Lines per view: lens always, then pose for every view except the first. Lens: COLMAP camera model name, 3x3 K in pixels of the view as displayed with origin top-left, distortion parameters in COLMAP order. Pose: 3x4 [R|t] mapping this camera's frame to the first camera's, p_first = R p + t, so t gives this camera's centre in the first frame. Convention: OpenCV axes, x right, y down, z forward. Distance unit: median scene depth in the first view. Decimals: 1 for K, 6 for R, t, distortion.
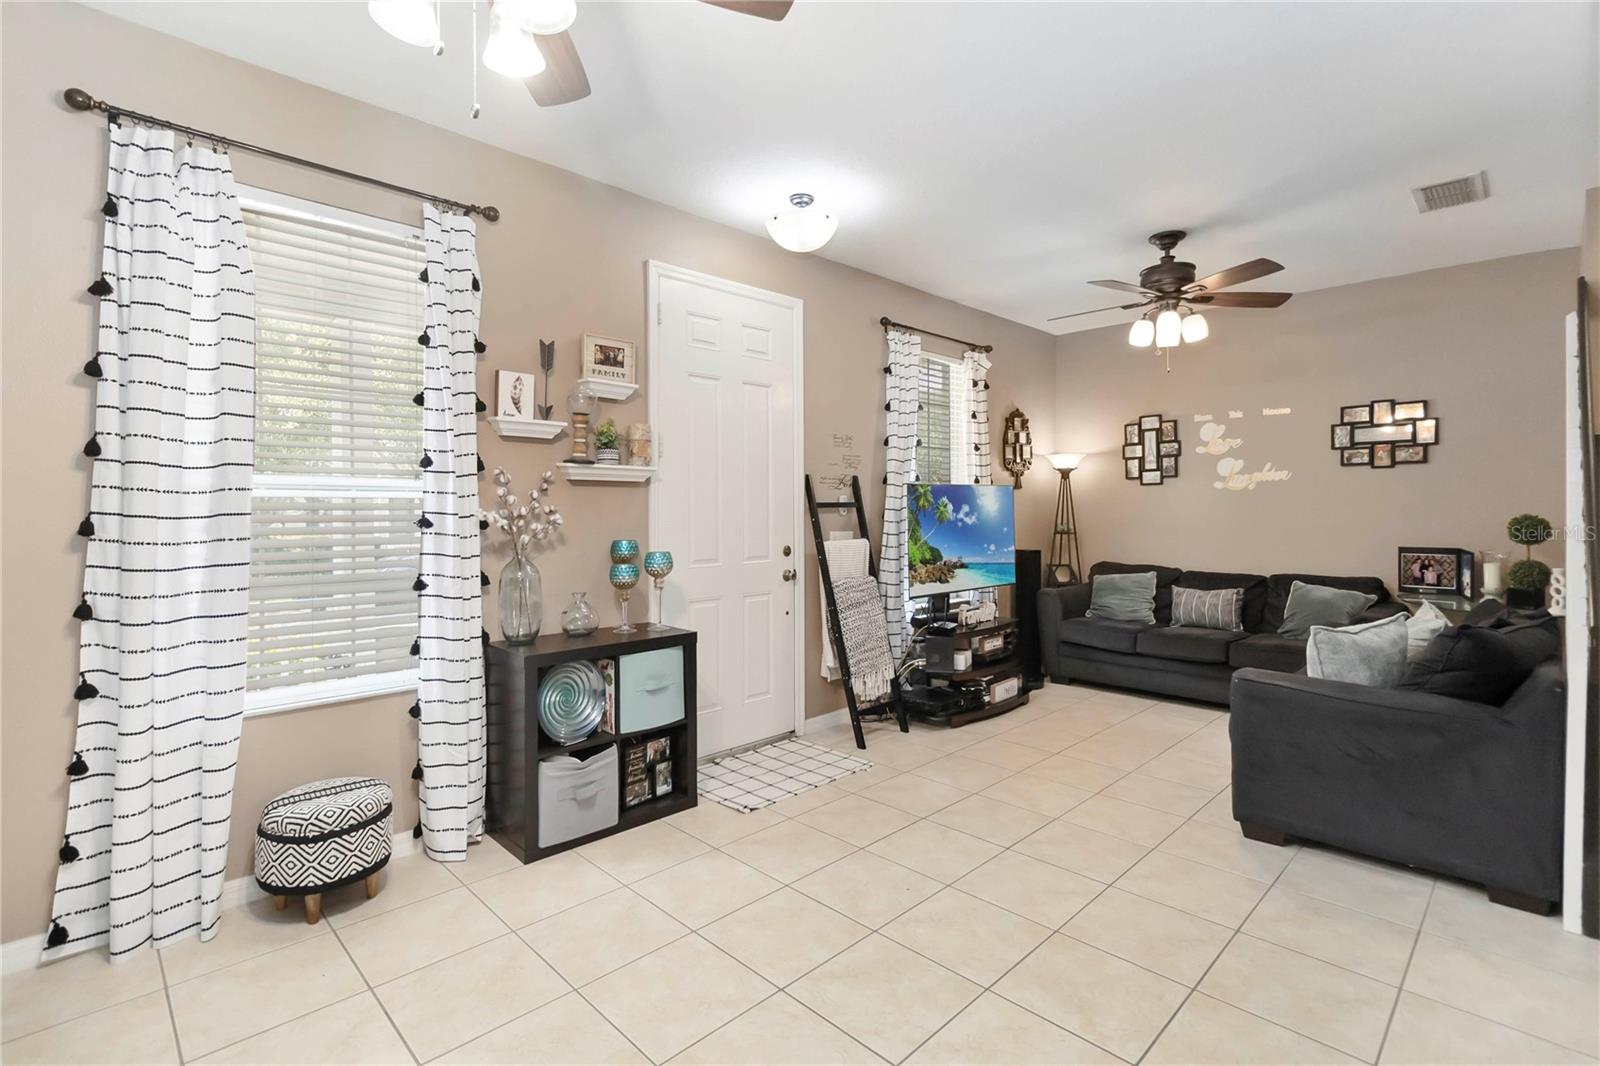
lens RADIAL K [[739.0, 0, 794.9], [0, 739.0, 529.3], [0, 0, 1]] dist [0.002495, 0.000699]
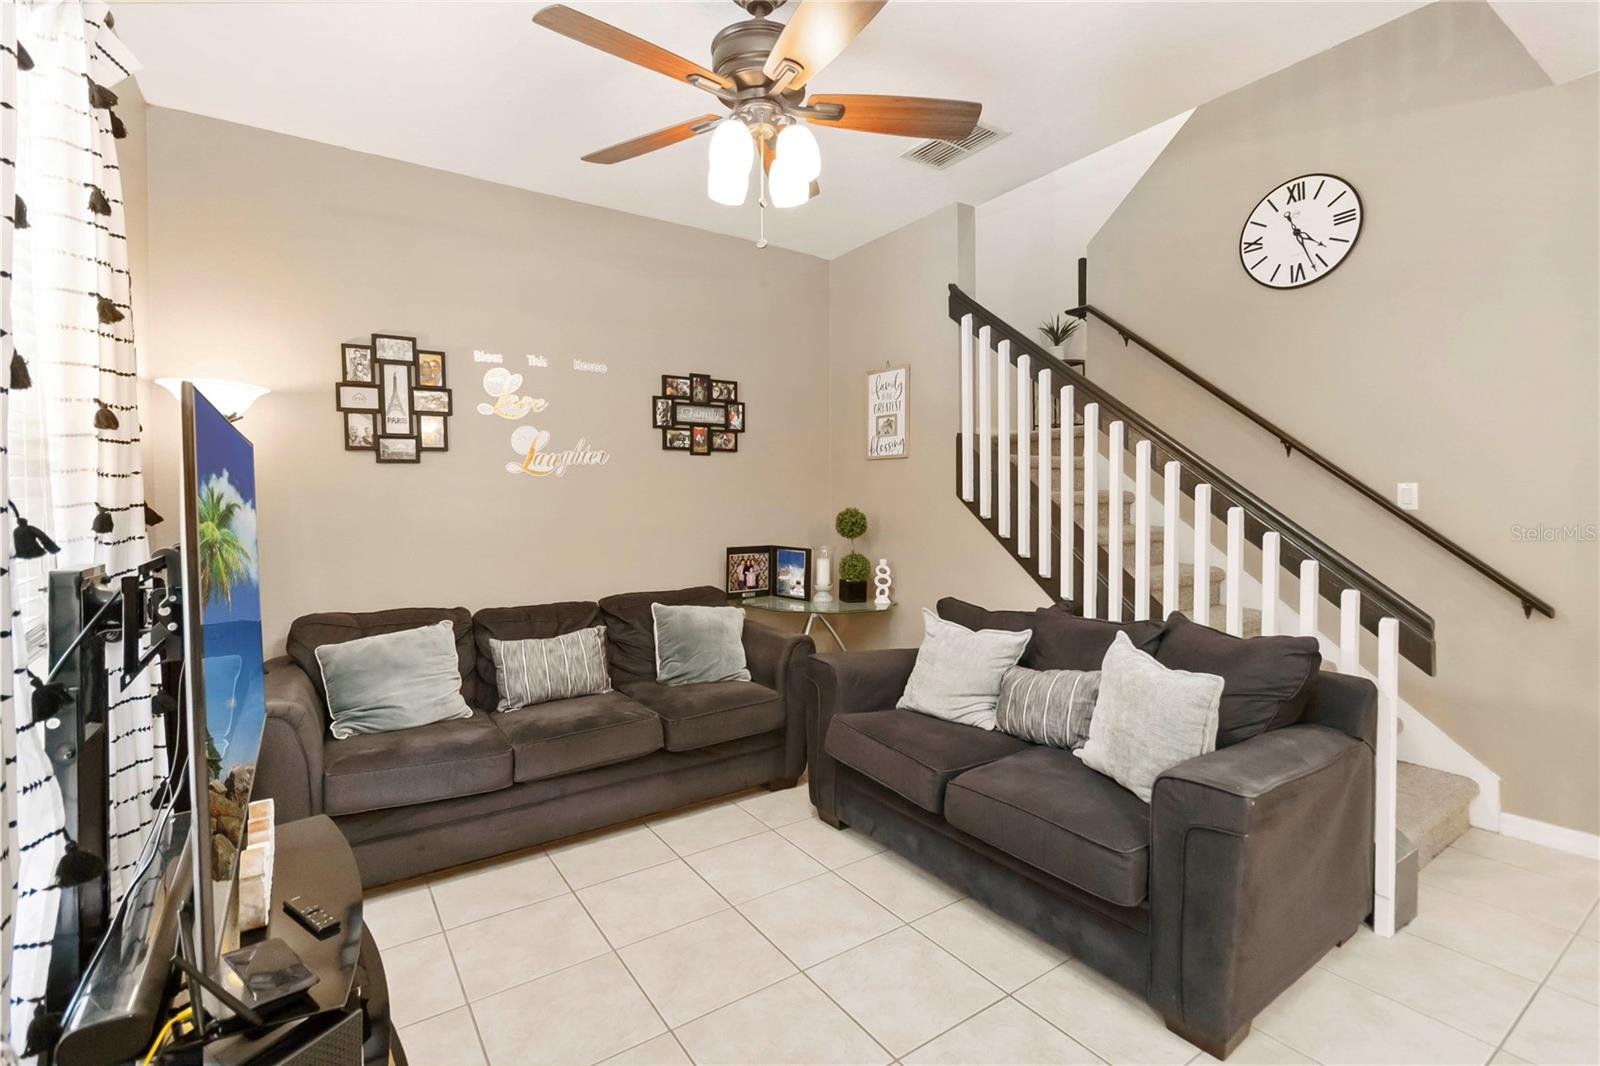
lens RADIAL K [[739.0, 0, 815.4], [0, 739.0, 508.7], [0, 0, 1]] dist [0.002495, 0.000699]
pose [[0.172056, -0.011080, 0.985025, -0.009274], [0.033681, 0.999418, 0.005359, -0.020408], [-0.984511, 0.032255, 0.172329, 0.674538]]
